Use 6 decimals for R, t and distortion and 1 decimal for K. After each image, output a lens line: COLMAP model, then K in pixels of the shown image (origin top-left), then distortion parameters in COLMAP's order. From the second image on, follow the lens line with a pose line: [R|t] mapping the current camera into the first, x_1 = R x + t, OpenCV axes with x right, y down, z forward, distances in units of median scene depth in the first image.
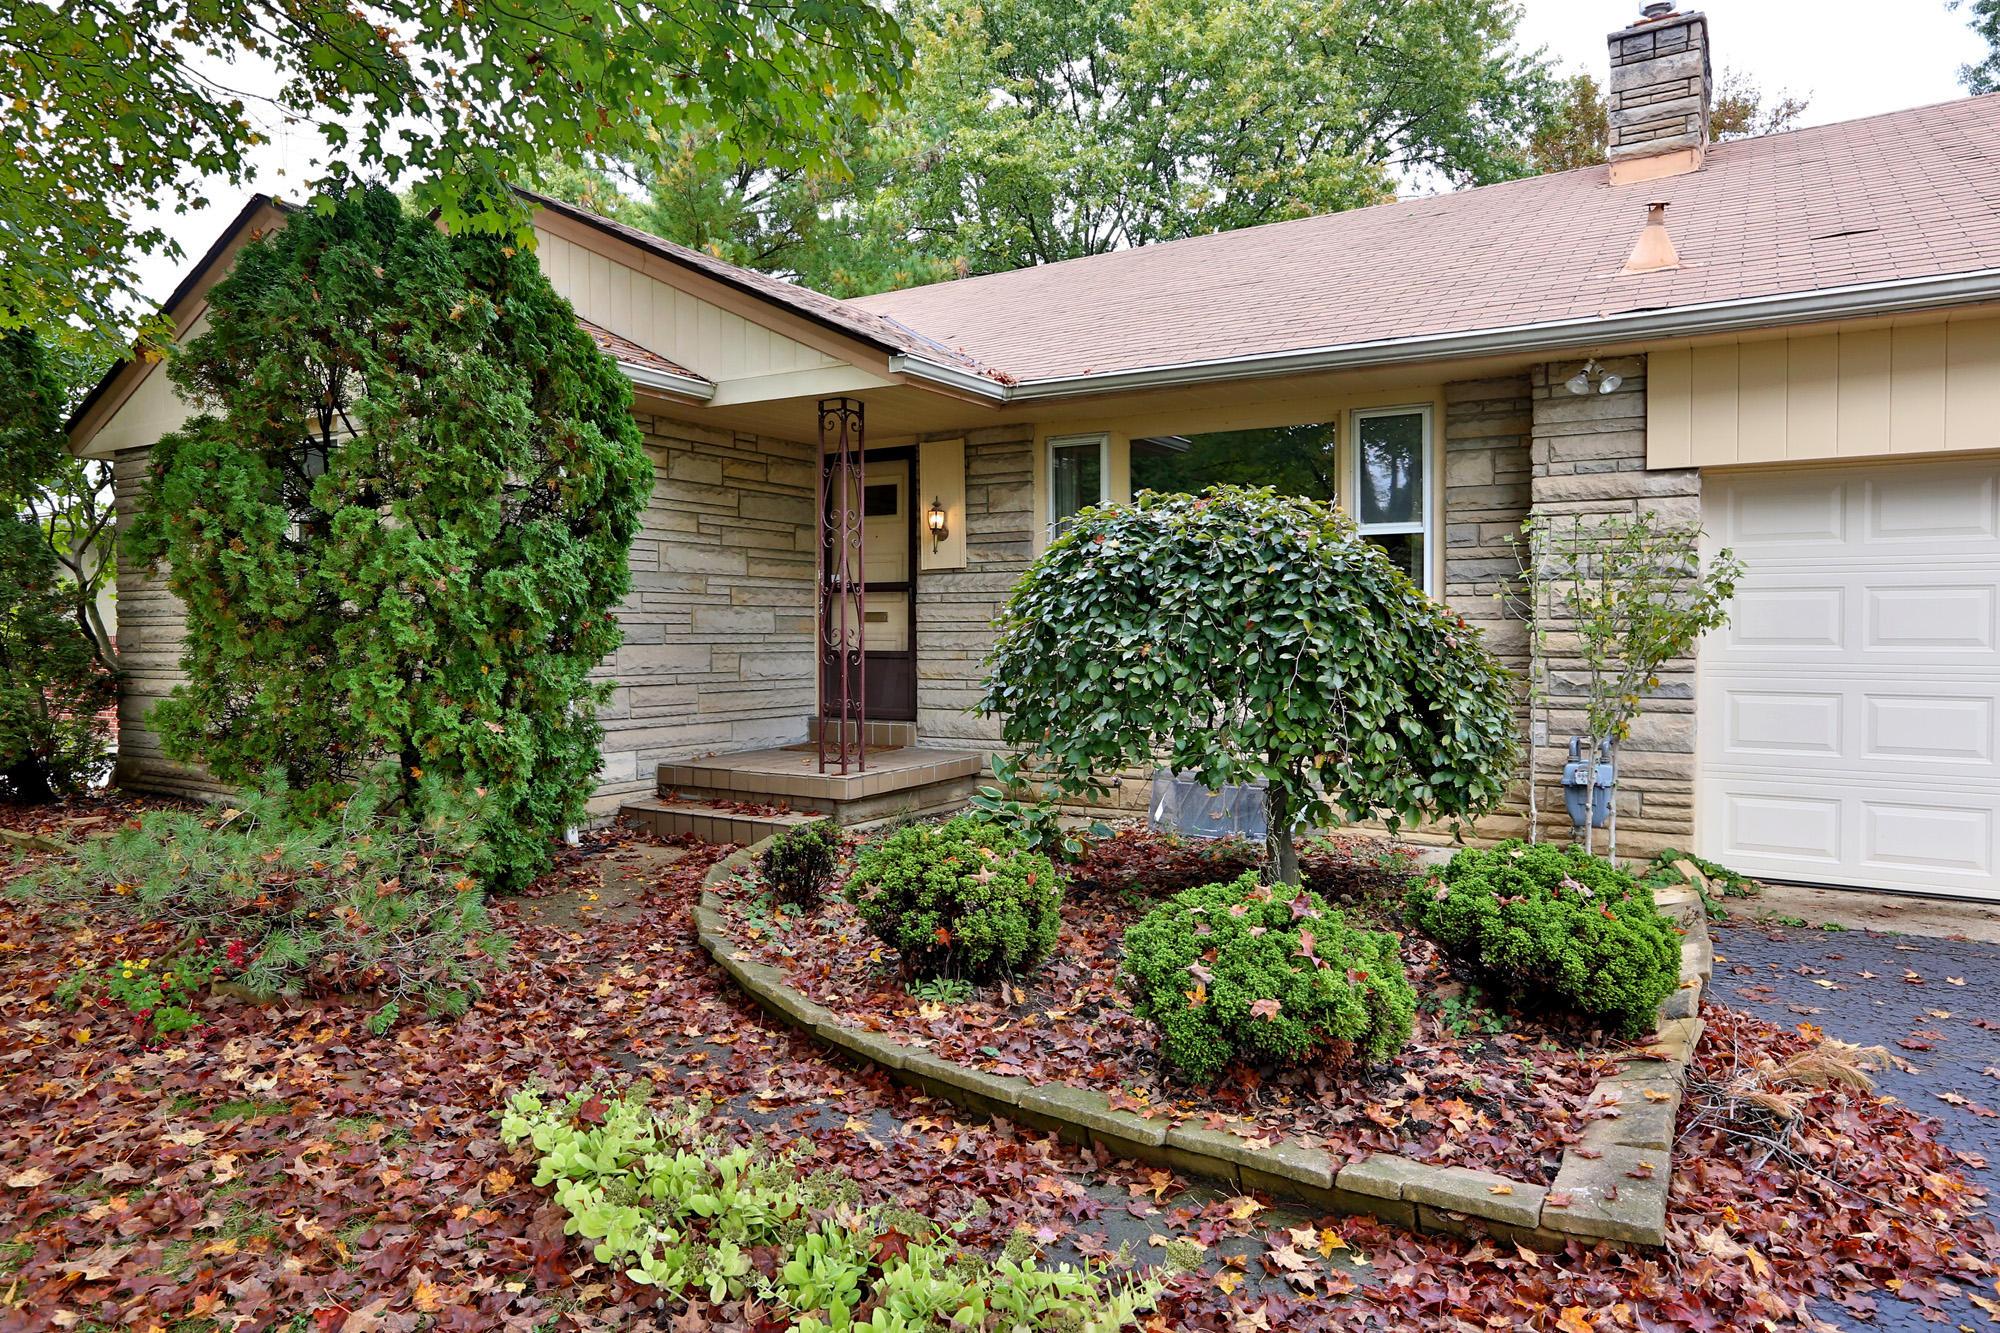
lens RADIAL K [[1263.1, 0, 1007.7], [0, 1263.1, 658.0], [0, 0, 1]] dist [-0.024125, 0.000332]
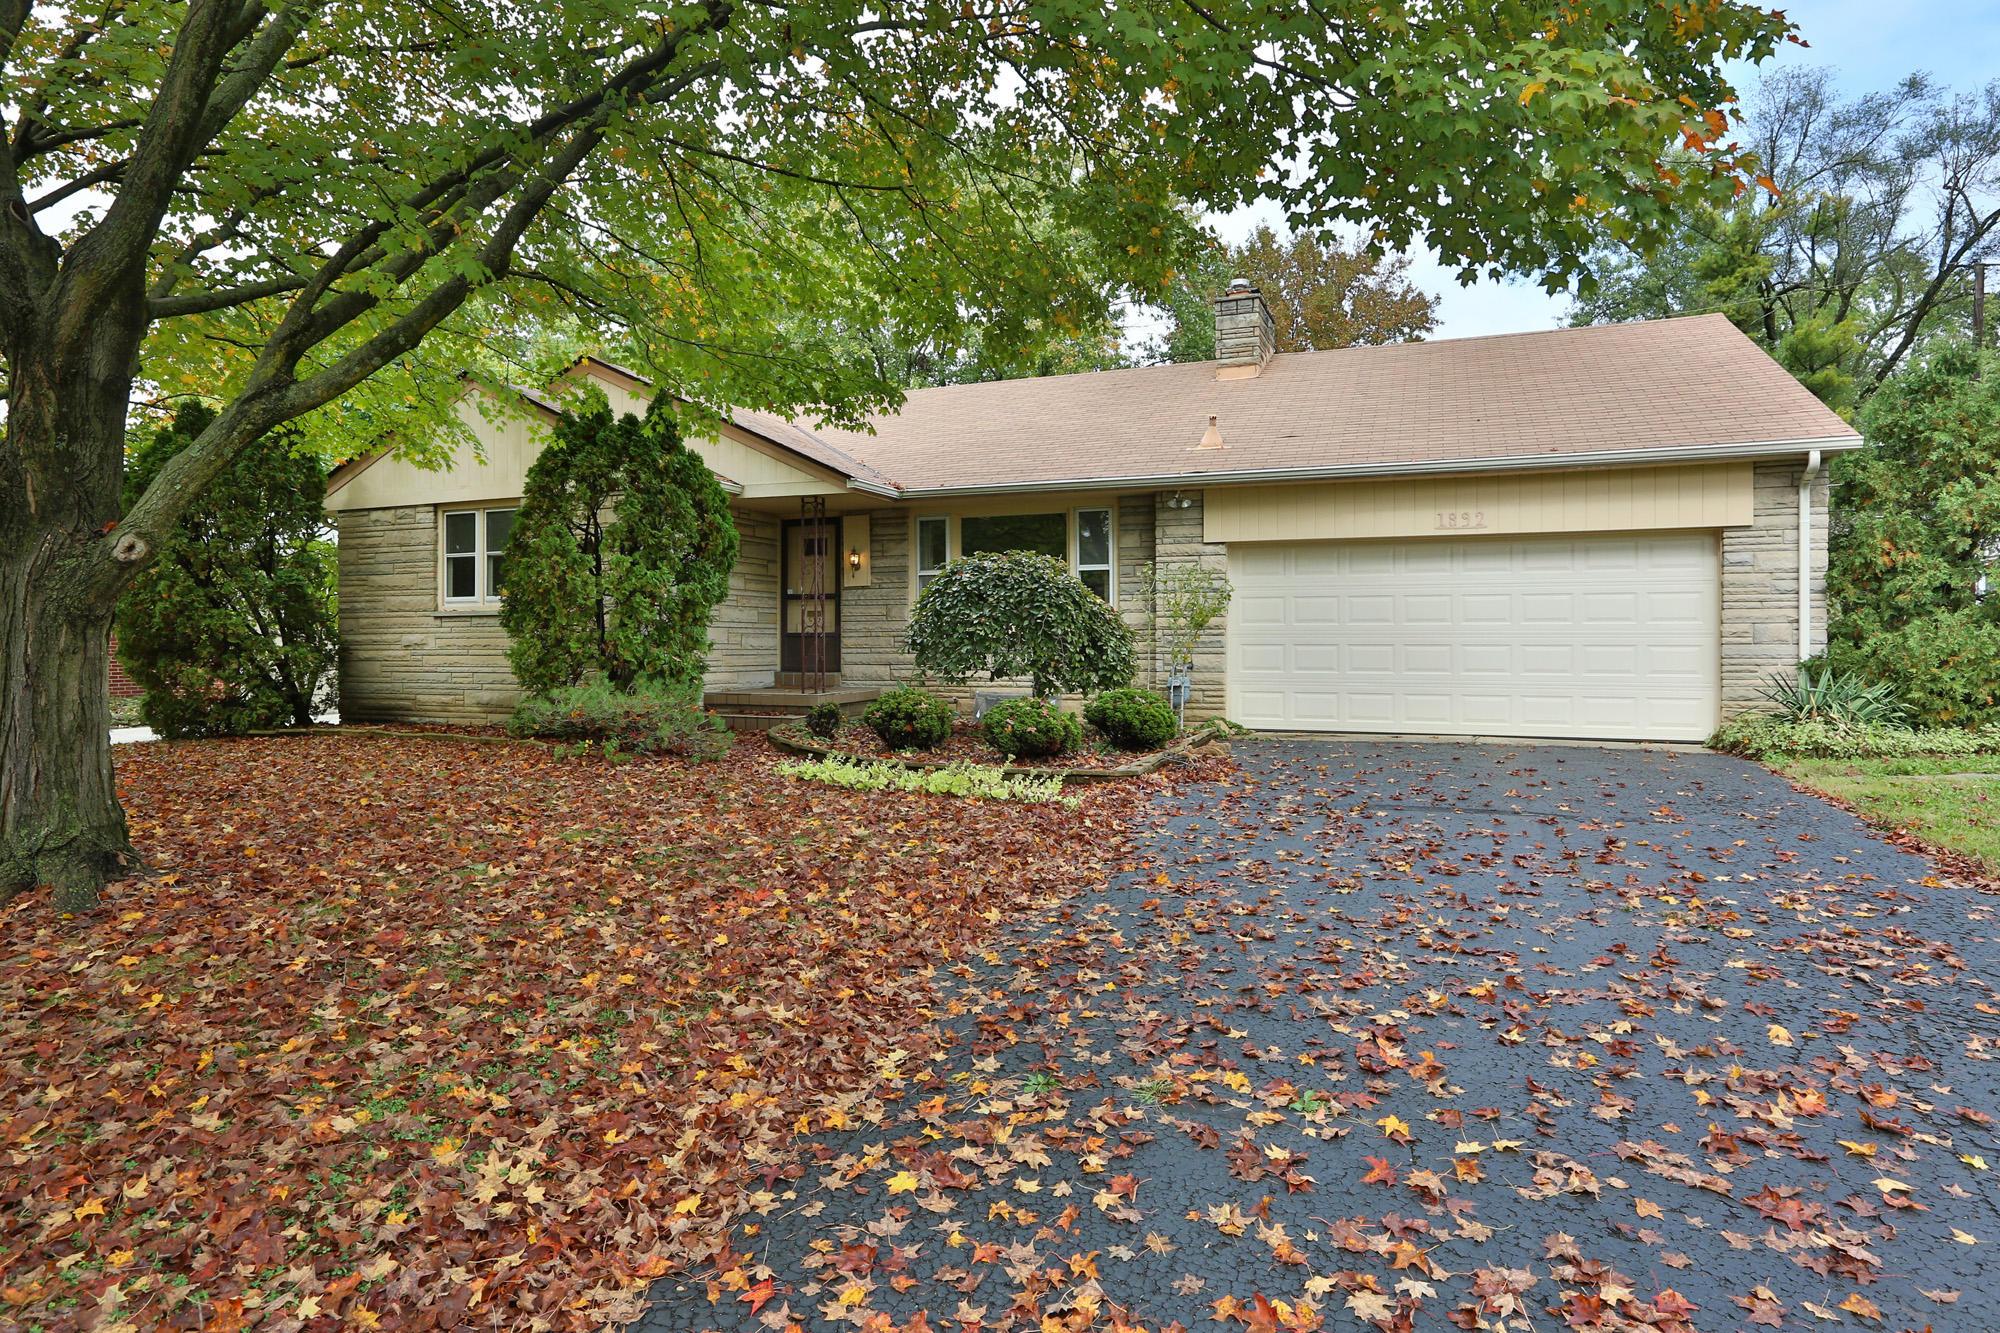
lens RADIAL K [[1149.8, 0, 995.7], [0, 1149.8, 660.9], [0, 0, 1]] dist [-0.000015, 0.000433]
pose [[0.986300, -0.003229, 0.164928, -0.179740], [0.004715, 0.999952, -0.008618, 0.071645], [-0.164892, 0.009277, 0.986268, -0.920513]]
